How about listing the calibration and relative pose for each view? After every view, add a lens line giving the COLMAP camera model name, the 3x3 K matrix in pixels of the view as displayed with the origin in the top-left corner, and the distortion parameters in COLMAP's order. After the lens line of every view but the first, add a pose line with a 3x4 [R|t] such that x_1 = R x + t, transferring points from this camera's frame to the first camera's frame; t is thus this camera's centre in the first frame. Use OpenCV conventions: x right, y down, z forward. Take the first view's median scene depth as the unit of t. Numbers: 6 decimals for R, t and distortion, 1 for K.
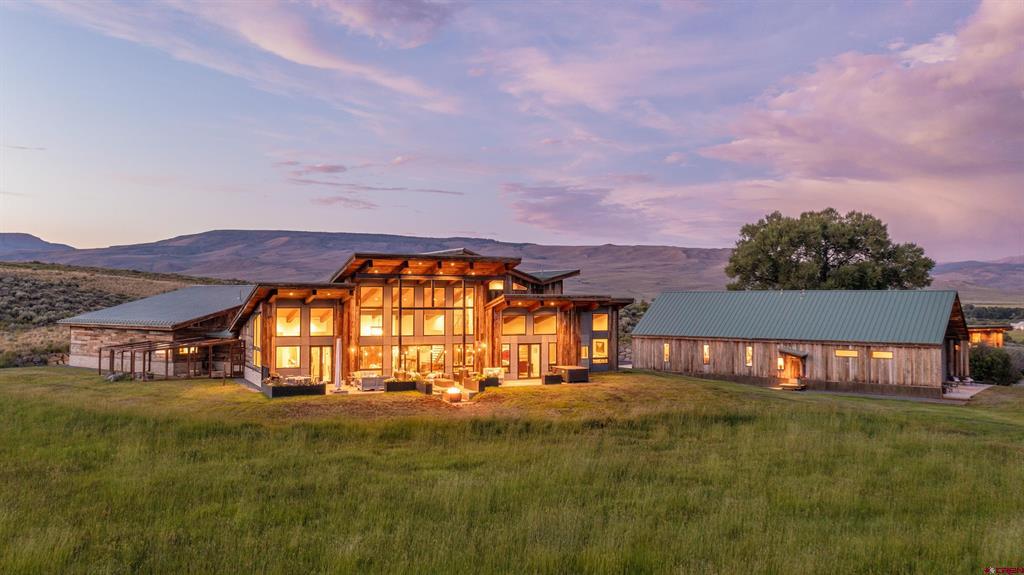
lens RADIAL K [[813.1, 0, 520.5], [0, 813.1, 291.7], [0, 0, 1]] dist [-0.009938, 0.019284]
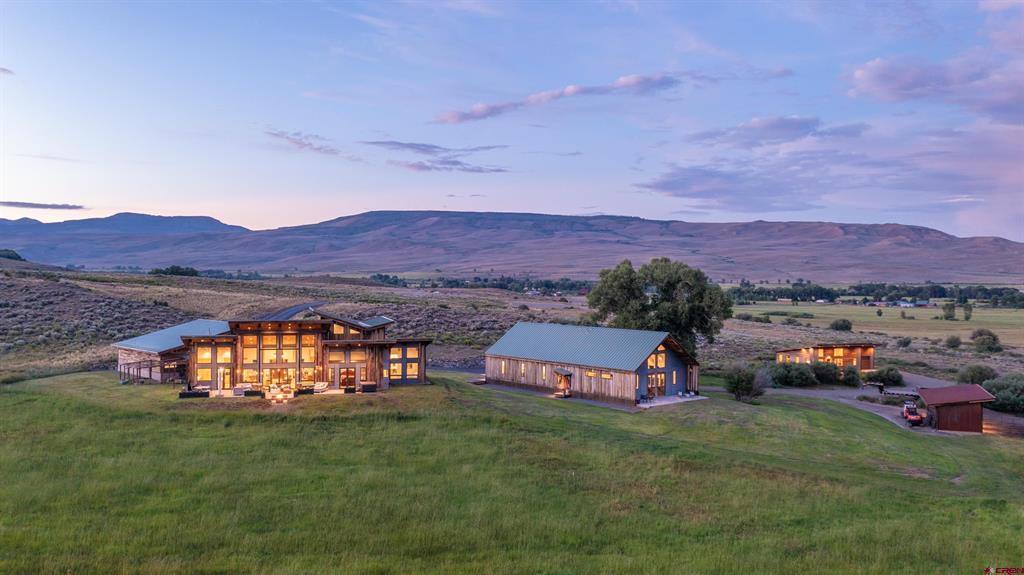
lens RADIAL K [[813.1, 0, 509.6], [0, 813.1, 284.4], [0, 0, 1]] dist [-0.009938, 0.019284]
pose [[0.981210, 0.004673, -0.192886, 0.583783], [-0.001036, 0.999820, 0.018955, -0.124321], [0.192940, -0.018399, 0.981038, -0.513884]]
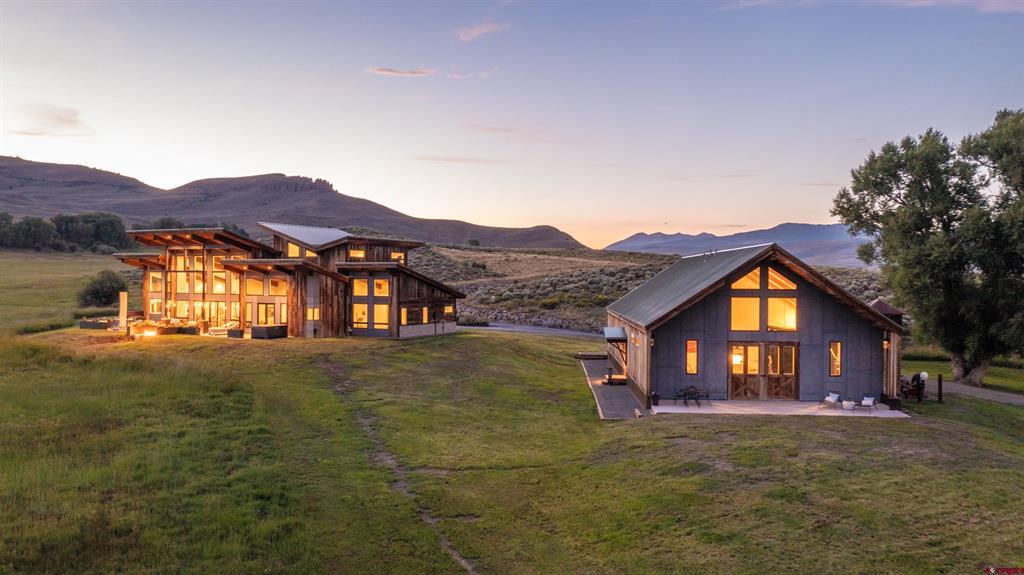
lens RADIAL K [[813.1, 0, 508.2], [0, 813.1, 288.5], [0, 0, 1]] dist [-0.009938, 0.019284]
pose [[0.564522, 0.007696, -0.825382, 0.995669], [0.004023, 0.999919, 0.012074, 0.027061], [0.825408, -0.010136, 0.564445, 0.560657]]
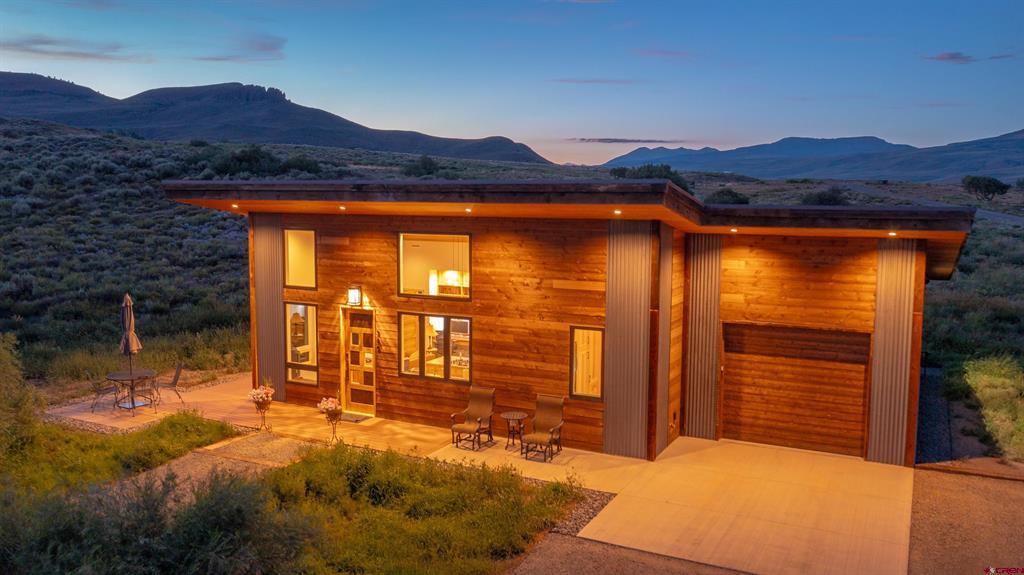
lens RADIAL K [[813.1, 0, 511.0], [0, 813.1, 285.0], [0, 0, 1]] dist [-0.009938, 0.019284]
pose [[0.546560, 0.091482, -0.832408, 1.225111], [0.001293, 0.993922, 0.110081, 0.060124], [0.837419, -0.061242, 0.543119, 1.508949]]
